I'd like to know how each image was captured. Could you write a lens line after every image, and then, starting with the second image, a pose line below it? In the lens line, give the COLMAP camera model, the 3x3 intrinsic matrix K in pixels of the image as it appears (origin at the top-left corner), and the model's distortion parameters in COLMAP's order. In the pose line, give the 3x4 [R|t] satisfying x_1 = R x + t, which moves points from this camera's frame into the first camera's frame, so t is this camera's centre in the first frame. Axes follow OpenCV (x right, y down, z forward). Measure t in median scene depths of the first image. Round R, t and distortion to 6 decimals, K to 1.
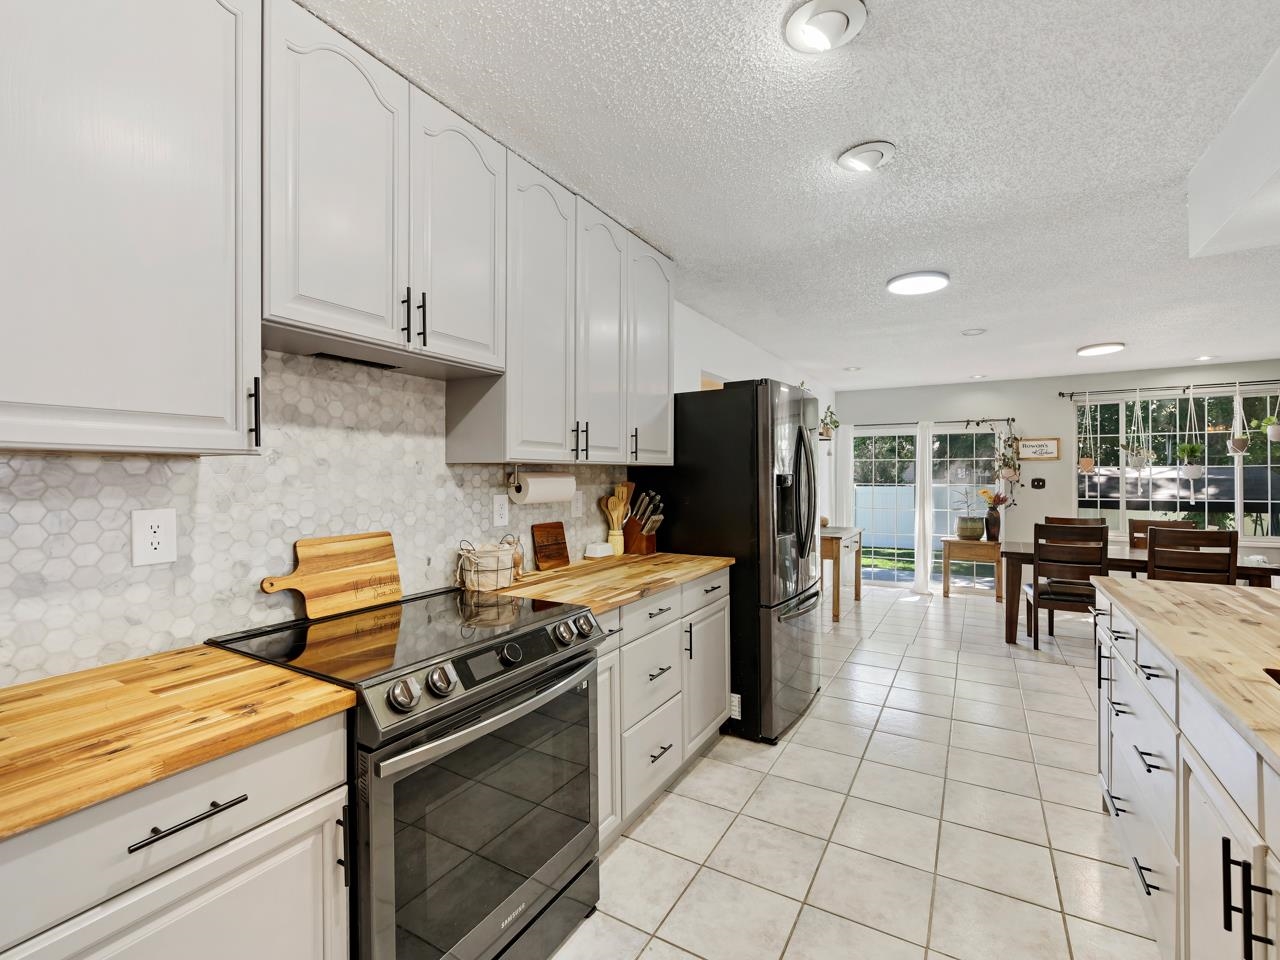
lens RADIAL K [[568.6, 0, 645.5], [0, 568.6, 474.5], [0, 0, 1]] dist [0.001169, -0.000214]
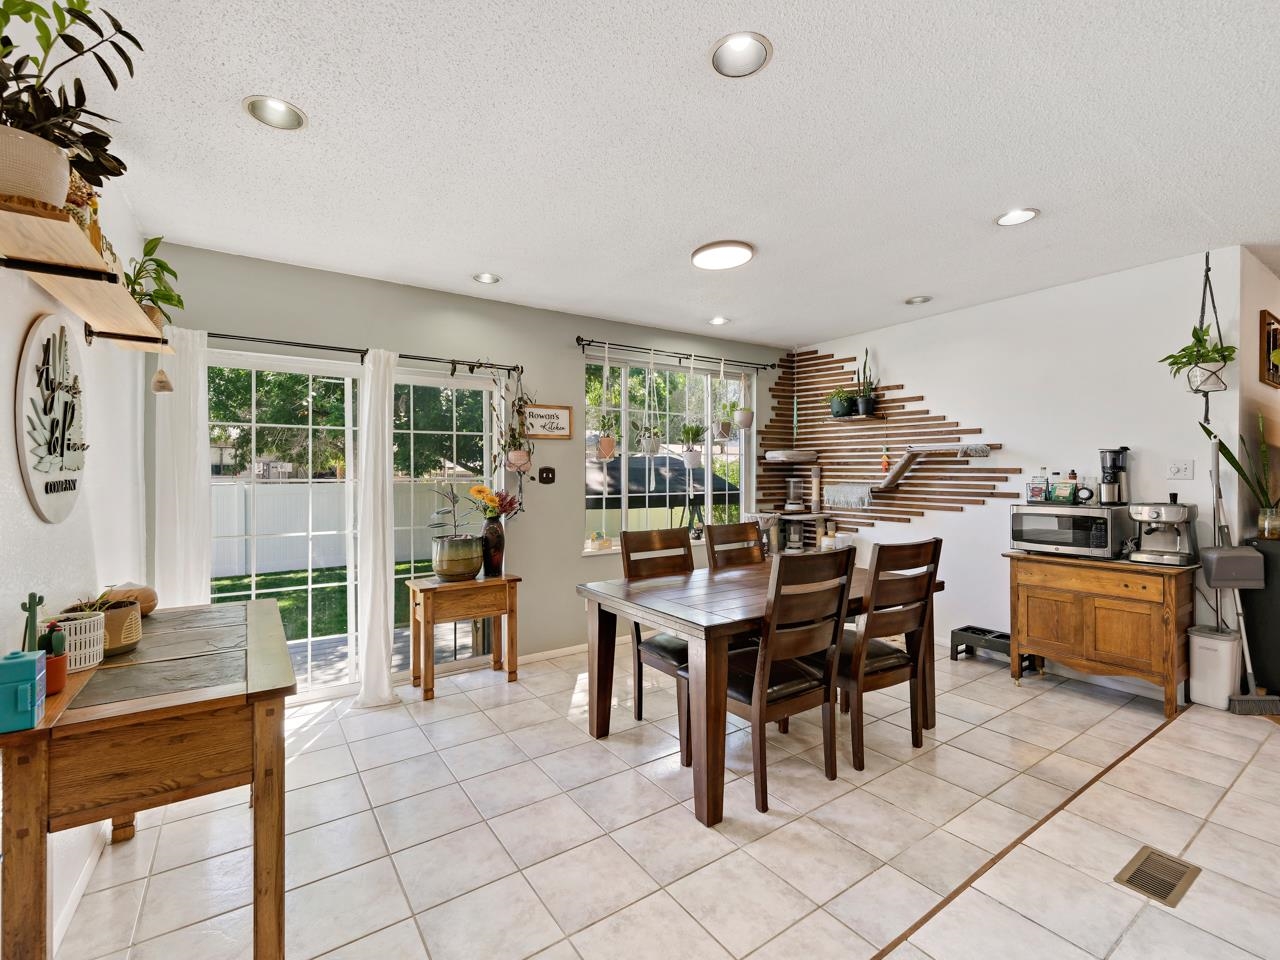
lens RADIAL K [[568.6, 0, 644.8], [0, 568.6, 482.2], [0, 0, 1]] dist [0.001169, -0.000214]
pose [[0.417597, -0.018012, 0.908454, 0.172998], [-0.000348, 0.999800, 0.019983, 0.011787], [-0.908632, -0.008660, 0.417507, 0.711174]]
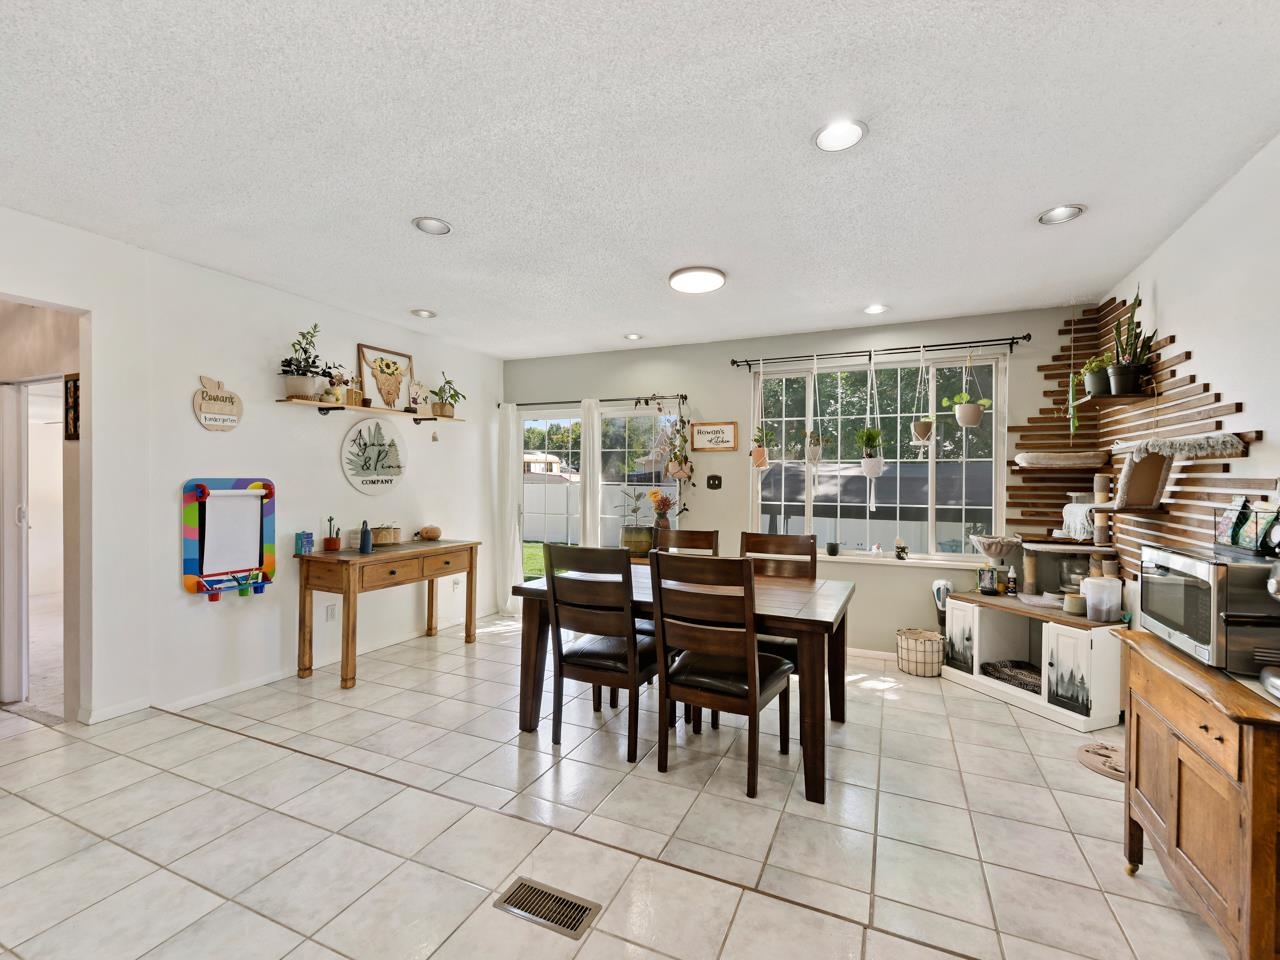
lens RADIAL K [[568.6, 0, 642.4], [0, 568.6, 478.5], [0, 0, 1]] dist [0.001169, -0.000214]
pose [[0.993170, 0.007311, 0.116451, 0.571956], [-0.007841, 0.999961, 0.004096, 0.009596], [-0.116416, -0.004981, 0.993188, 0.296680]]
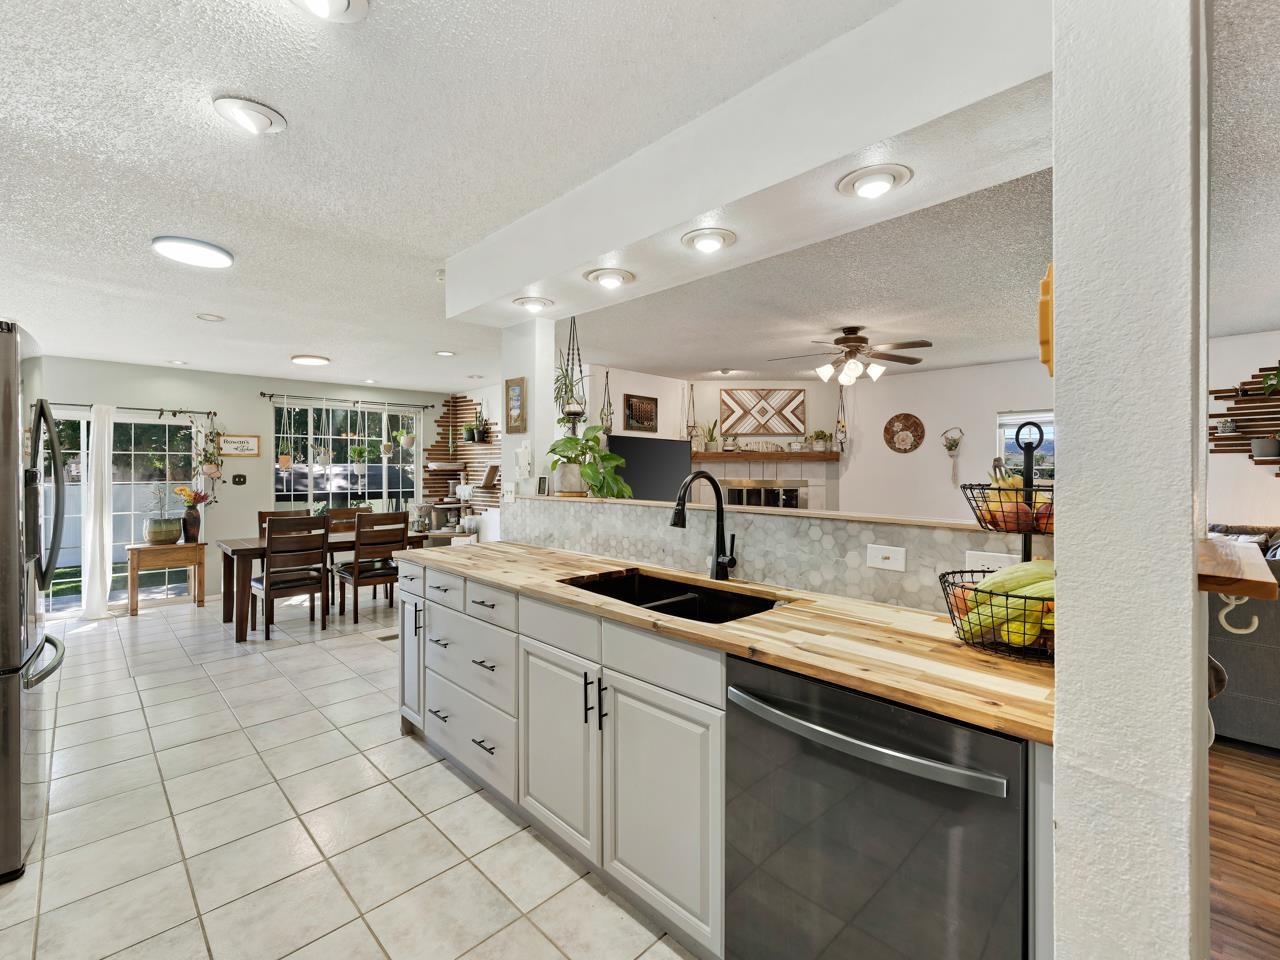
lens RADIAL K [[568.6, 0, 640.6], [0, 568.6, 469.6], [0, 0, 1]] dist [0.001169, -0.000214]
pose [[0.255712, 0.002555, 0.966750, -0.113848], [-0.000094, 0.999997, -0.002618, 0.000692], [-0.966753, 0.000579, 0.255712, 0.063489]]
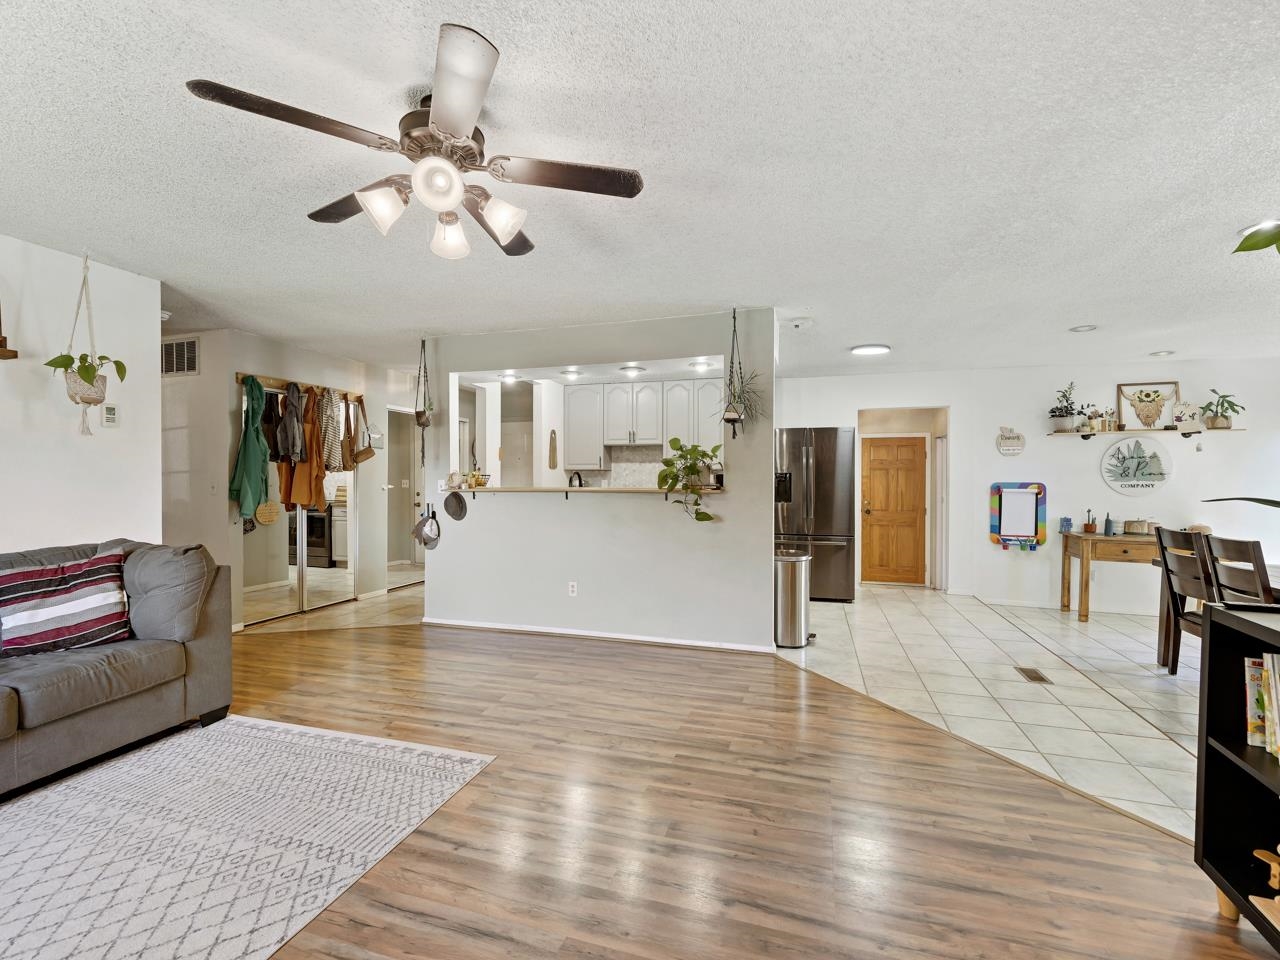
lens RADIAL K [[568.6, 0, 643.1], [0, 568.6, 479.4], [0, 0, 1]] dist [0.001169, -0.000214]
pose [[0.240850, 0.001065, -0.970562, 1.064904], [-0.004370, 0.999990, 0.000013, 0.012517], [0.970553, 0.004238, 0.240852, 0.016744]]
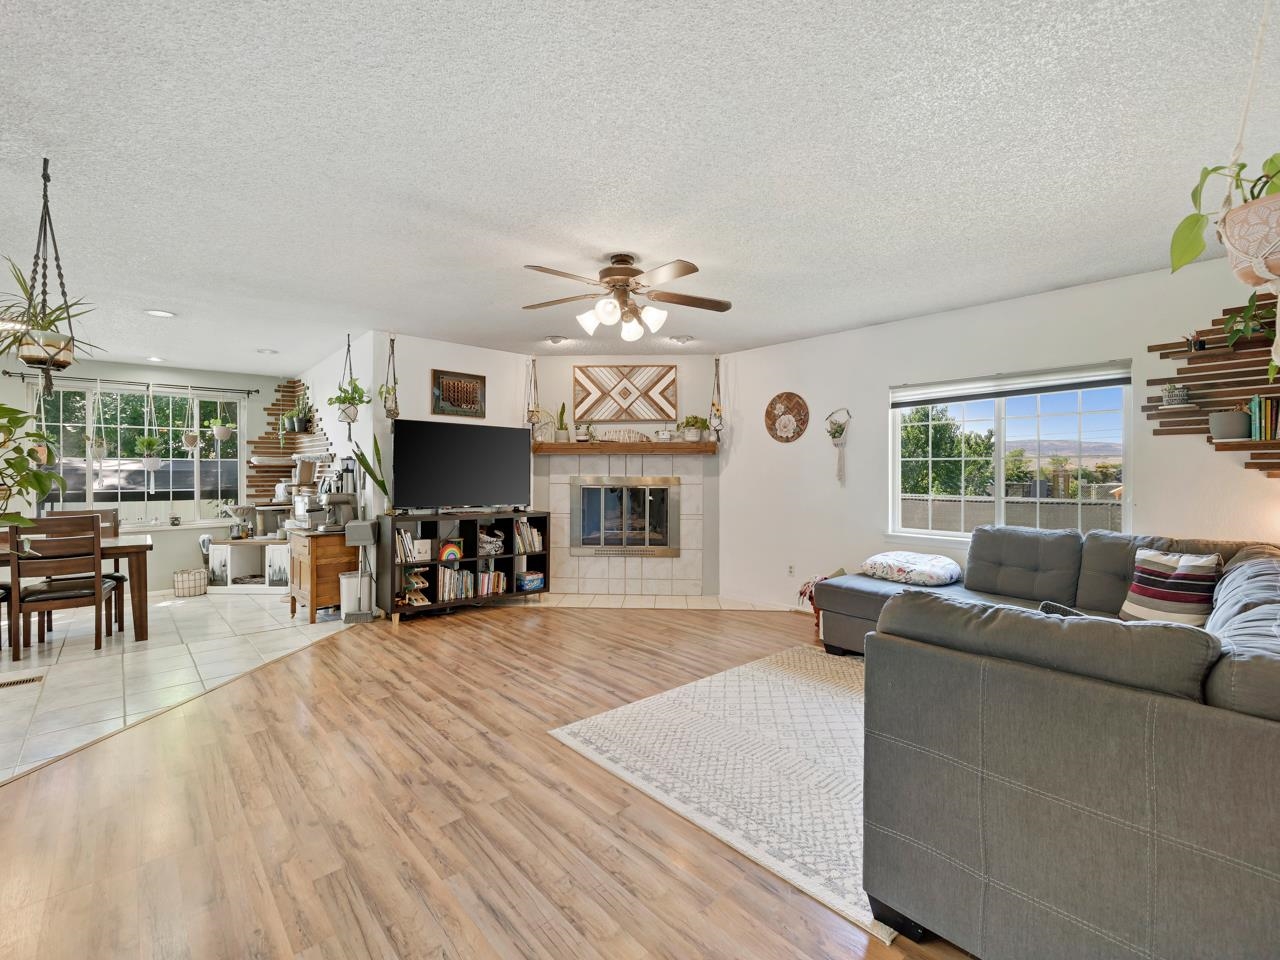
lens RADIAL K [[568.6, 0, 637.1], [0, 568.6, 475.4], [0, 0, 1]] dist [0.001169, -0.000214]
pose [[0.289335, -0.003703, 0.957221, 0.192331], [0.000157, 0.999993, 0.003821, 0.013310], [-0.957228, -0.000955, 0.289333, -0.190982]]
